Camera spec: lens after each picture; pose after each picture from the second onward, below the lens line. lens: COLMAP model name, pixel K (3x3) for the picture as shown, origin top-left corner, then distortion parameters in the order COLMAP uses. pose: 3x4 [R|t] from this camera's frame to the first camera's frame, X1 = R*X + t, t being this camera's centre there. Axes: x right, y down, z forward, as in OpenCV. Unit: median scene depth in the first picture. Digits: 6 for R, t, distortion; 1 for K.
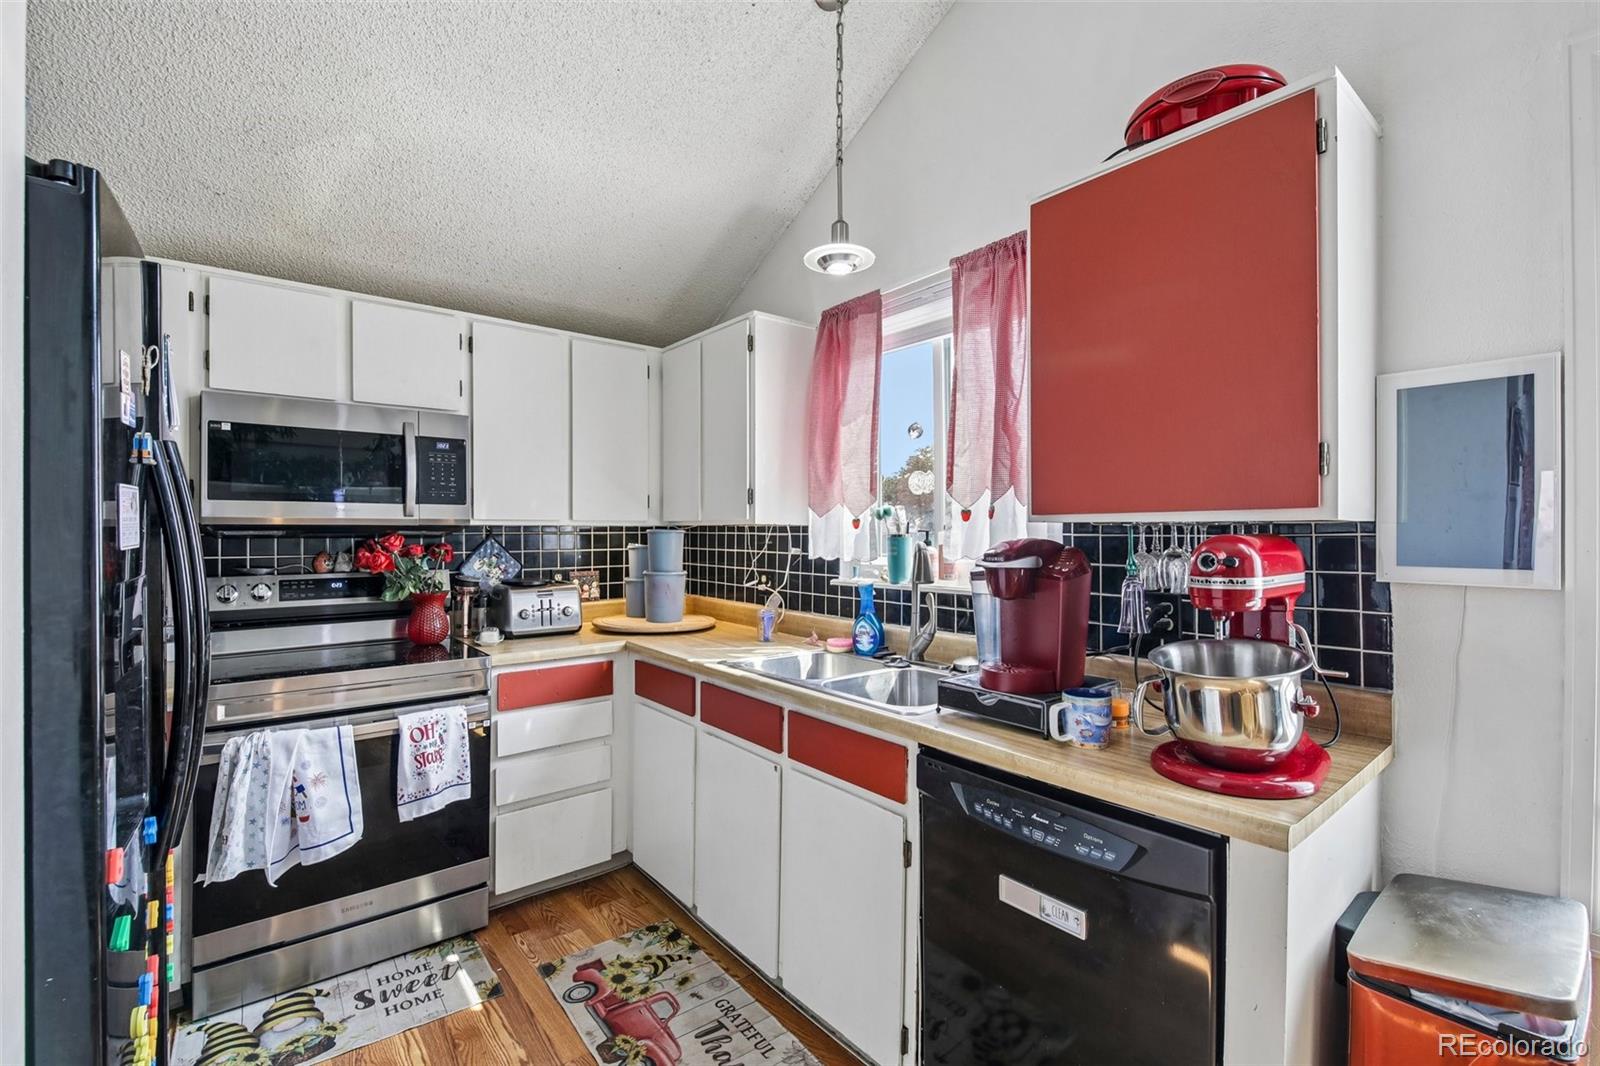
lens RADIAL K [[695.6, 0, 803.0], [0, 695.6, 527.9], [0, 0, 1]] dist [0.001688, -0.006797]
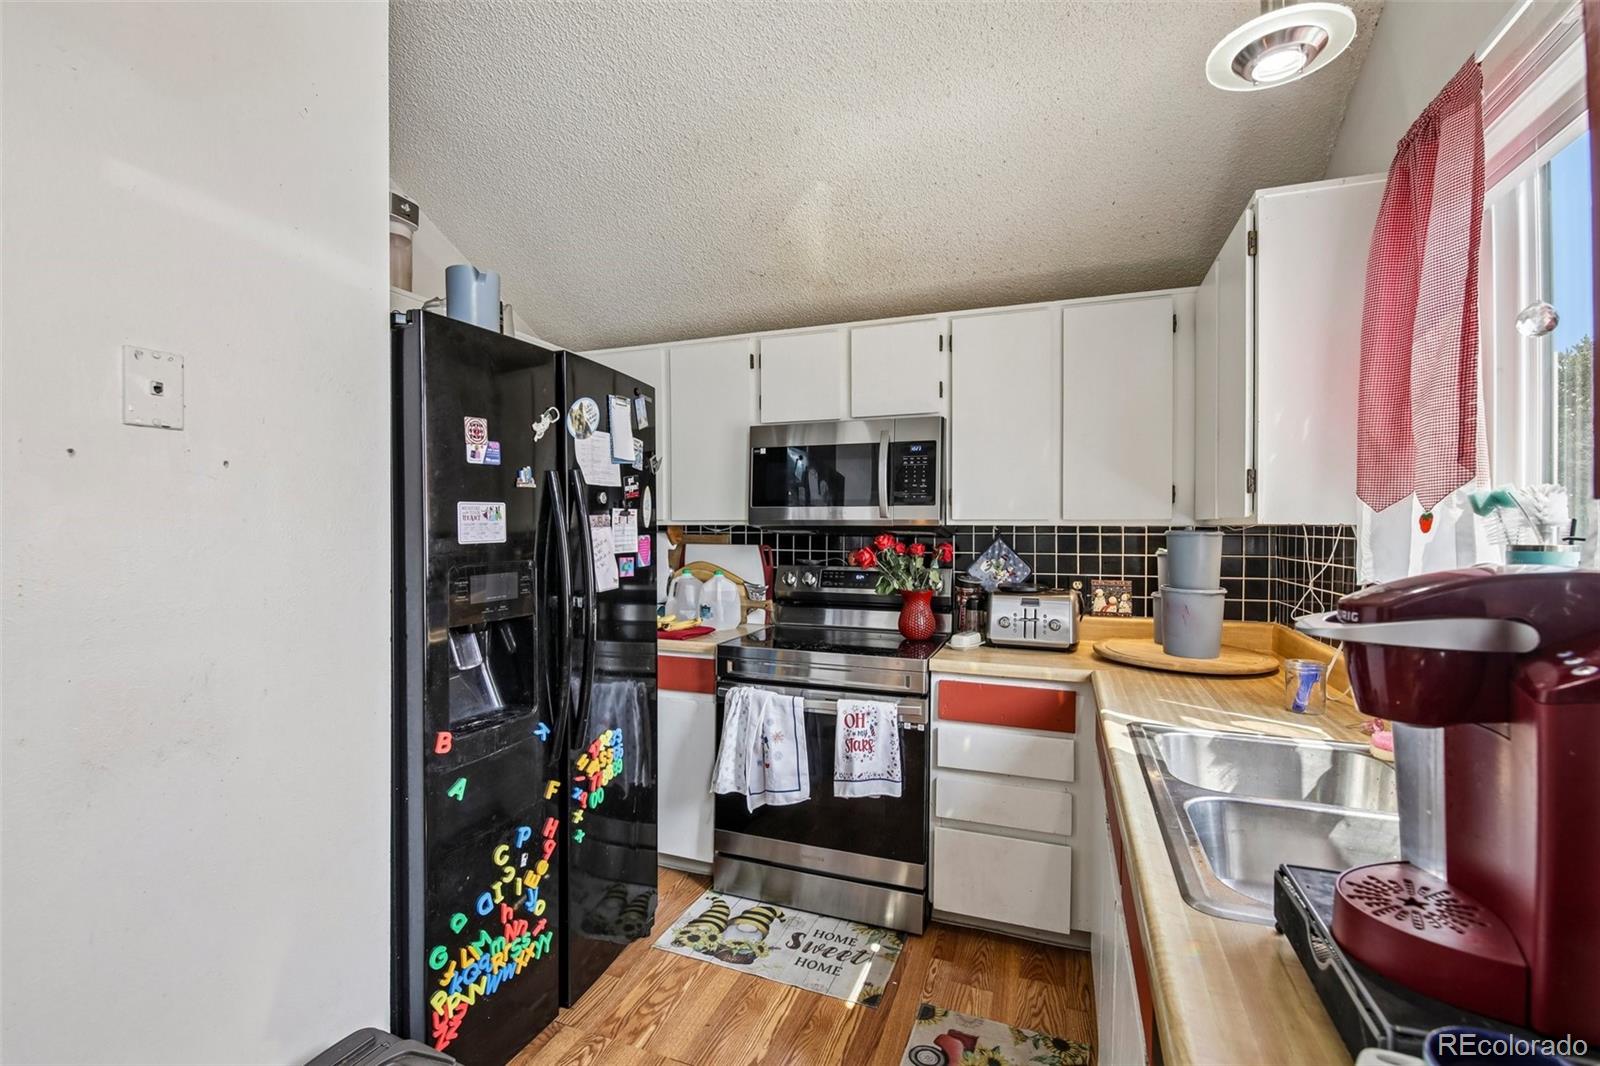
lens RADIAL K [[695.6, 0, 803.1], [0, 695.6, 524.6], [0, 0, 1]] dist [0.001688, -0.006797]
pose [[0.511955, -0.001796, -0.859010, 0.295074], [-0.002394, 0.999991, -0.003518, -0.001035], [0.859009, 0.003858, 0.511946, 0.344823]]
